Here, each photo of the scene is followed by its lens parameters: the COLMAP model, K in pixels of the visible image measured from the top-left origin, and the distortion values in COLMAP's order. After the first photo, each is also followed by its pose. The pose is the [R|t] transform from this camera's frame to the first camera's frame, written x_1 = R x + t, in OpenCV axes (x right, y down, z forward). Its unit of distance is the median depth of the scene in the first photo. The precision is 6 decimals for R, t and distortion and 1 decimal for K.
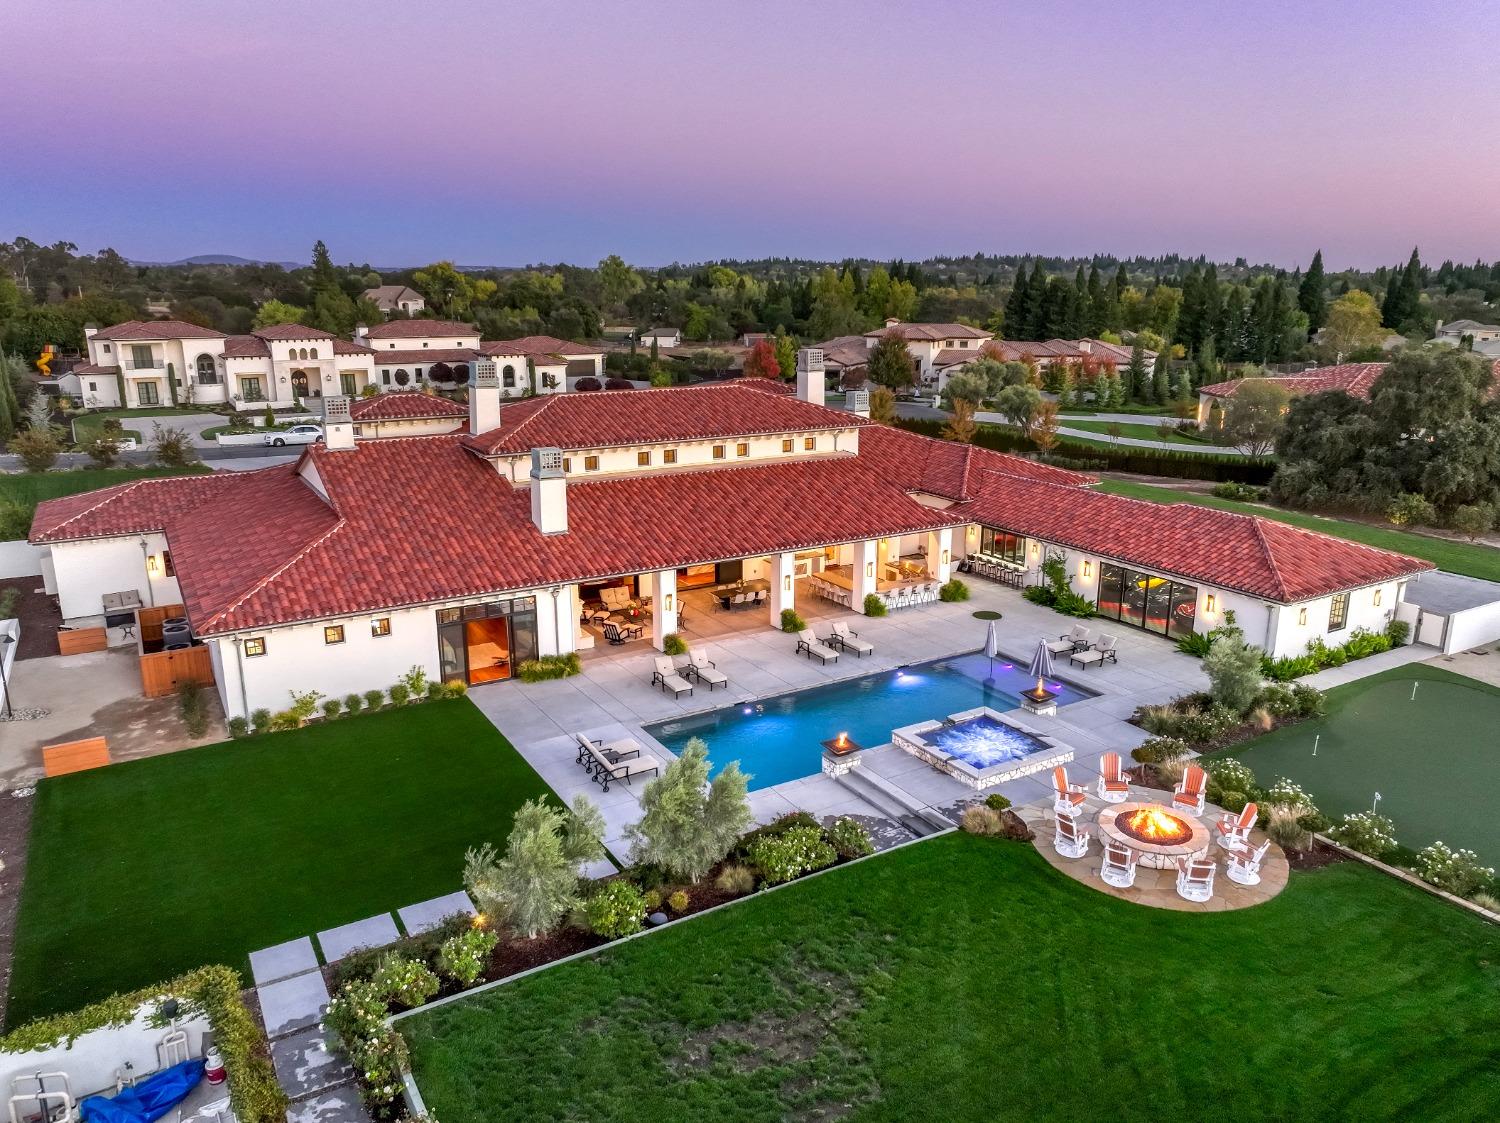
lens RADIAL K [[1059.5, 0, 750.0], [0, 1059.5, 561.5], [0, 0, 1]] dist [-0.000701, 0.020550]
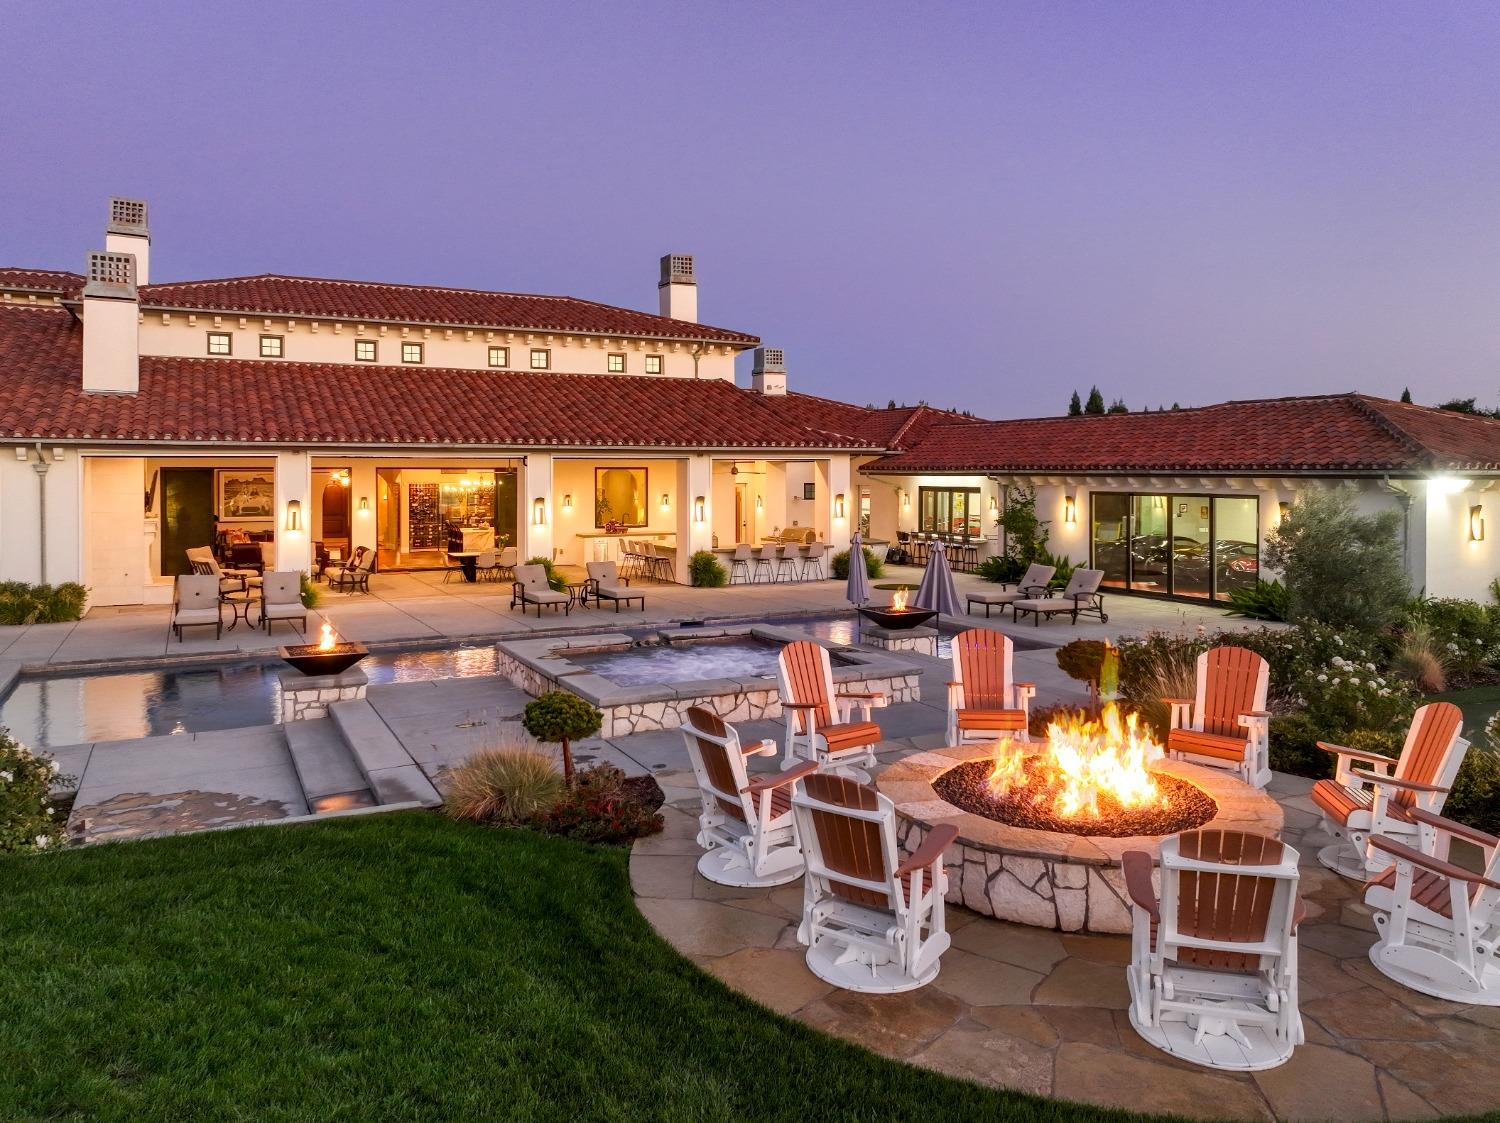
lens RADIAL K [[1089.3, 0, 753.7], [0, 1089.3, 483.0], [0, 0, 1]] dist [-0.001367, 0.001562]
pose [[0.997979, 0.002008, -0.063516, 0.179639], [-0.017241, 0.970567, -0.240214, 0.137270], [0.061164, 0.240824, 0.968640, 0.400492]]
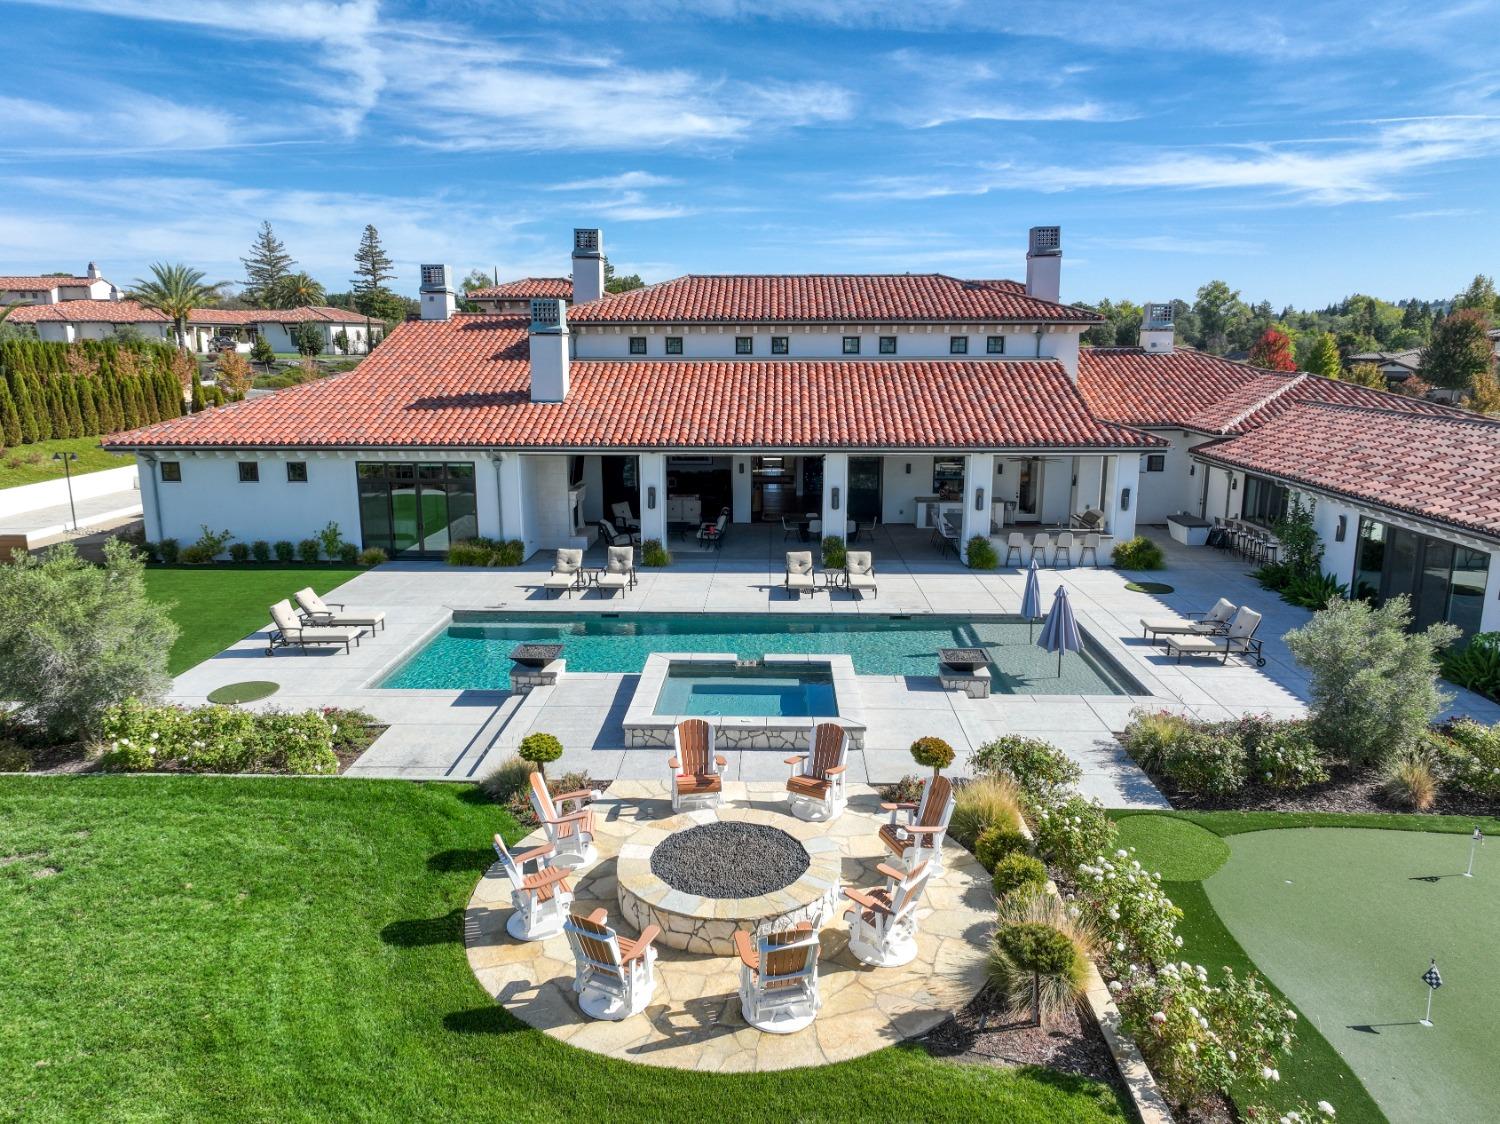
lens RADIAL K [[1040.9, 0, 750.0], [0, 1040.9, 562.0], [0, 0, 1]] dist [0.041475, 0.002654]
pose [[0.846638, 0.111634, -0.520329, 0.335710], [-0.133152, 0.991088, -0.004022, 0.069220], [0.515243, 0.072688, 0.853956, 0.343575]]
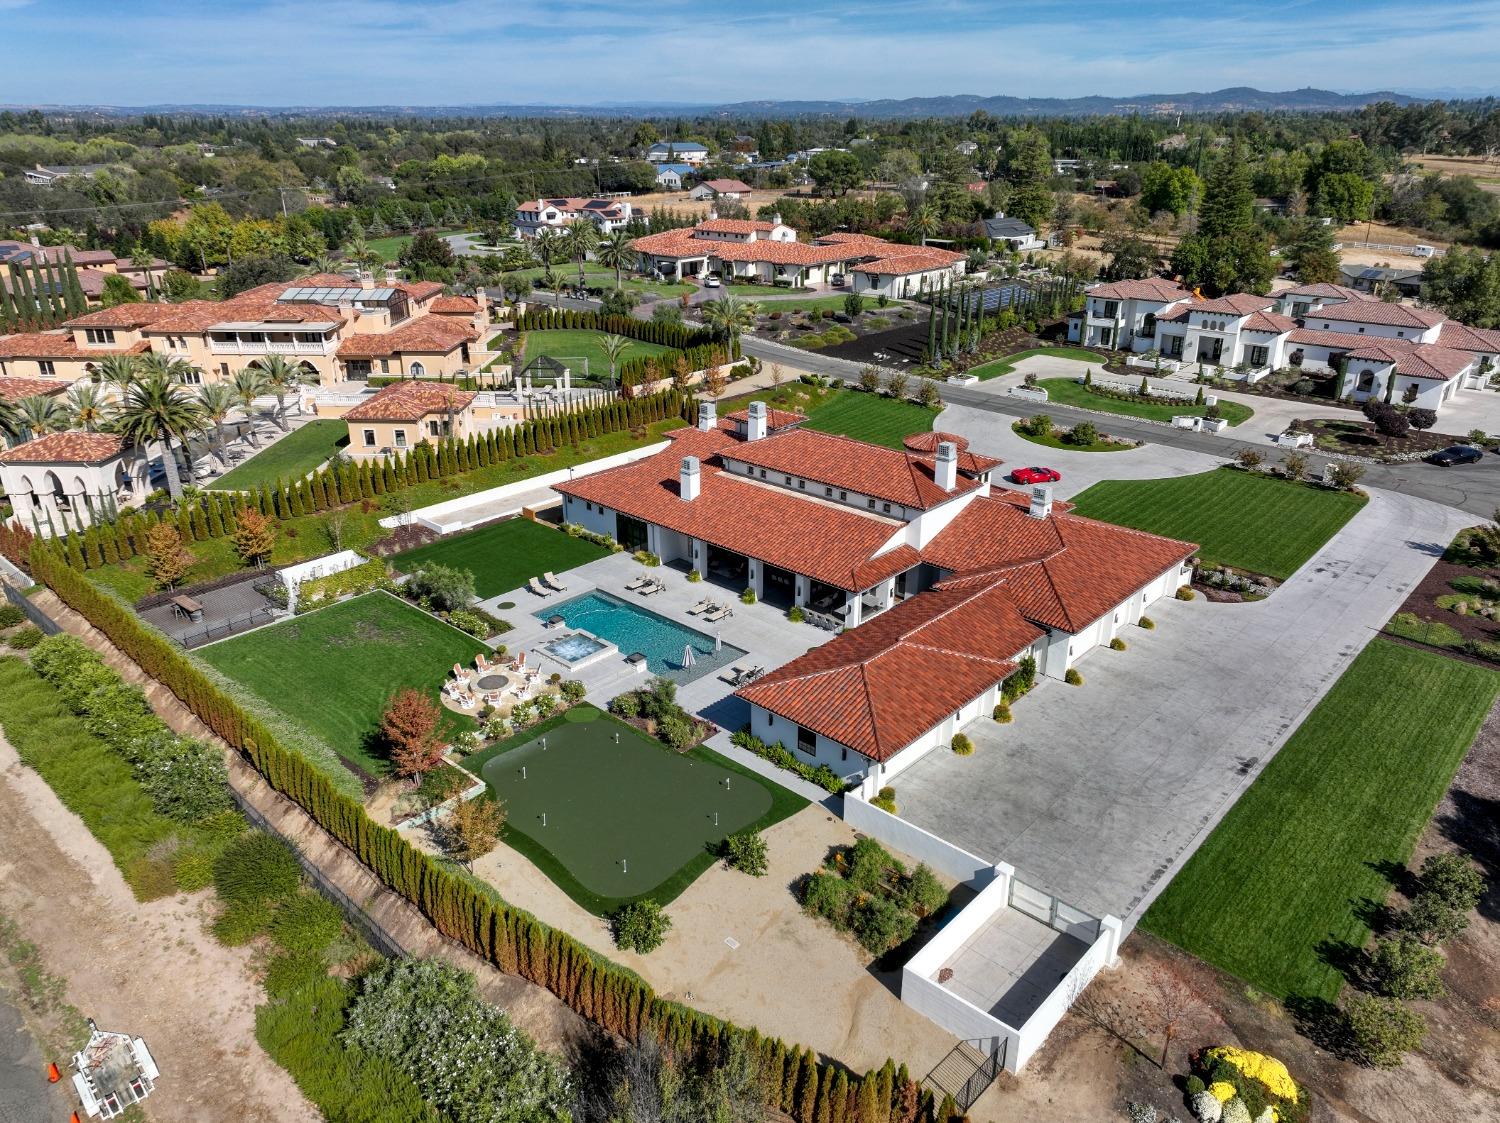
lens RADIAL K [[1059.5, 0, 750.0], [0, 1059.5, 561.5], [0, 0, 1]] dist [-0.000701, 0.020550]
pose [[0.296226, 0.364982, -0.882631, 1.394986], [-0.240513, 0.922833, 0.300886, -0.462183], [0.924340, 0.123153, 0.361150, 0.363544]]
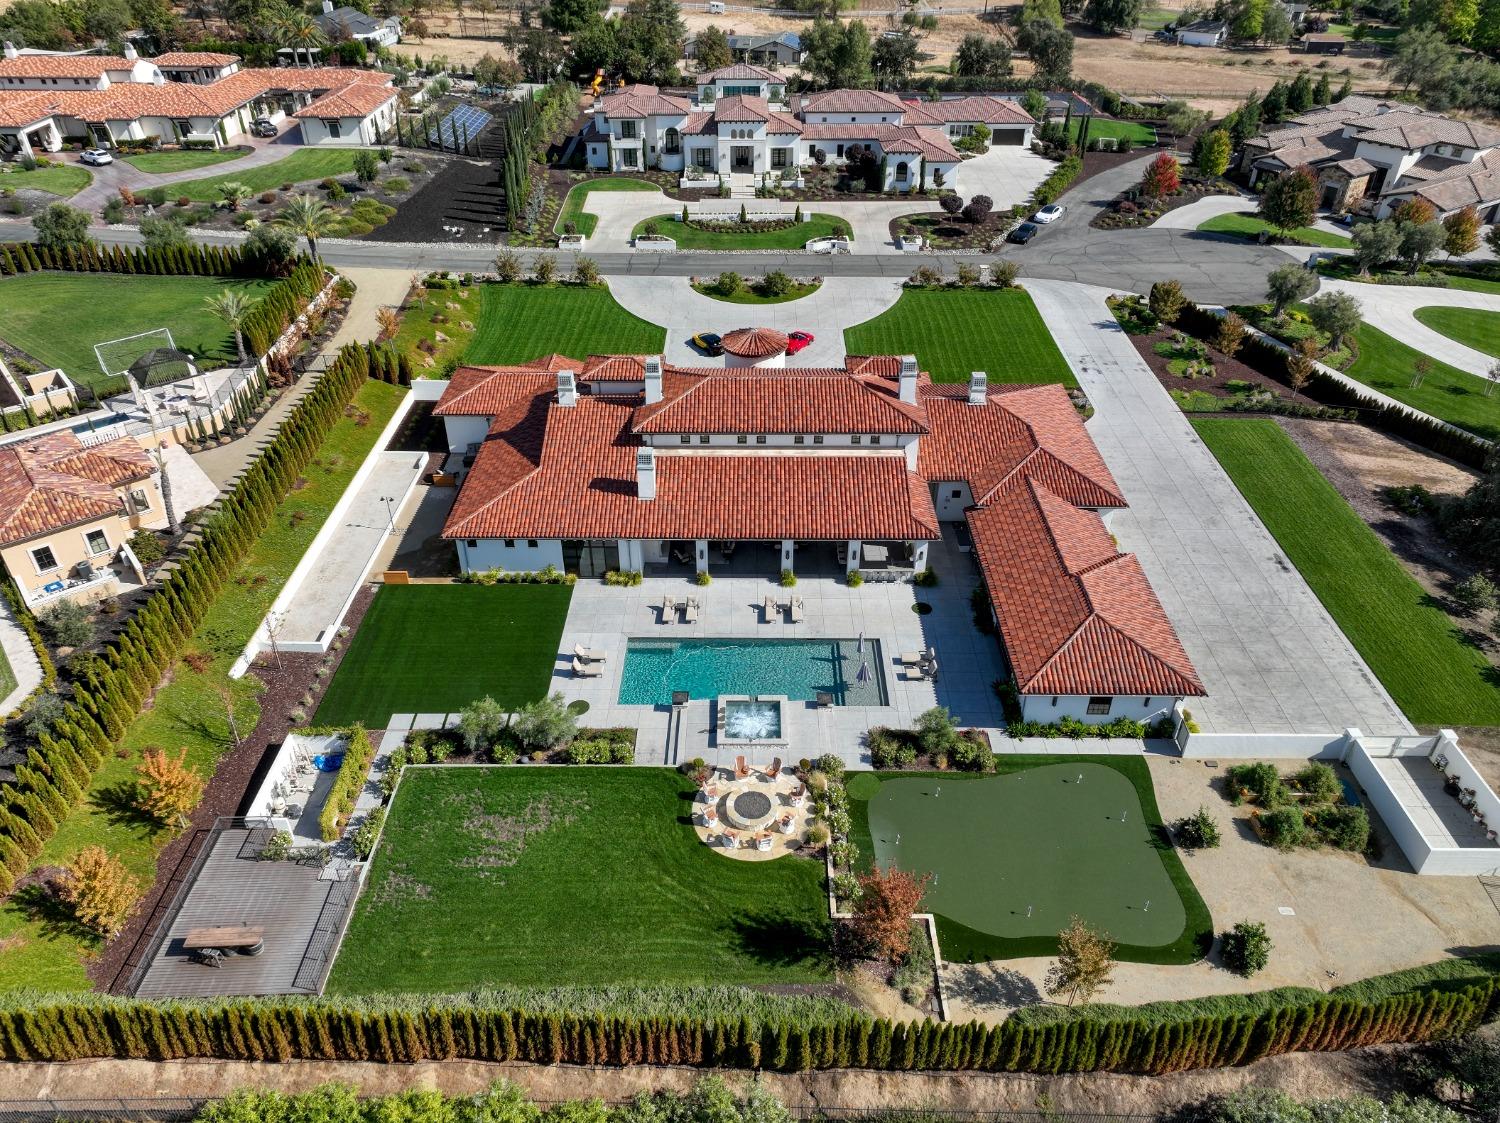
lens RADIAL K [[1059.5, 0, 750.0], [0, 1059.5, 561.5], [0, 0, 1]] dist [-0.000701, 0.020550]
pose [[0.859845, 0.289031, -0.420865, 0.592295], [-0.128165, 0.920126, 0.370056, -0.490117], [0.494206, -0.264250, 0.828210, -0.274984]]
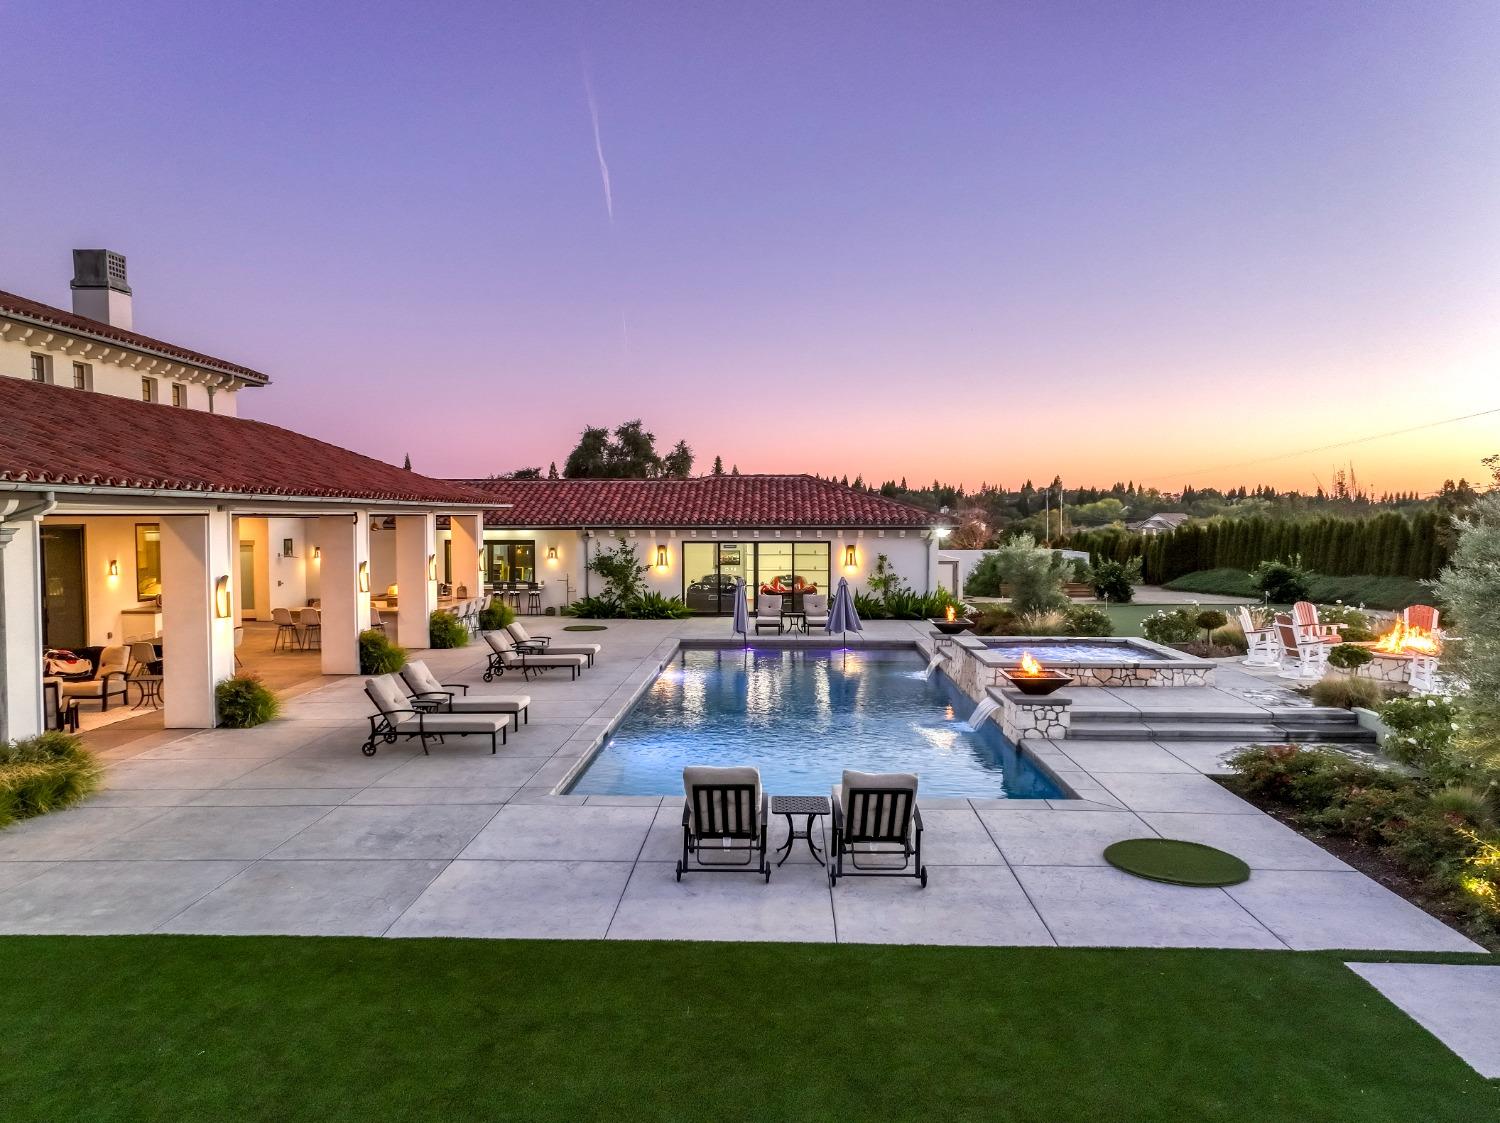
lens RADIAL K [[1063.2, 0, 750.0], [0, 1063.2, 561.5], [0, 0, 1]] dist [0.006662, 0.006419]
pose [[0.533085, -0.033383, 0.845403, -0.271679], [0.213967, 0.972059, -0.096536, 0.094005], [-0.818559, 0.232350, 0.525333, 0.552057]]
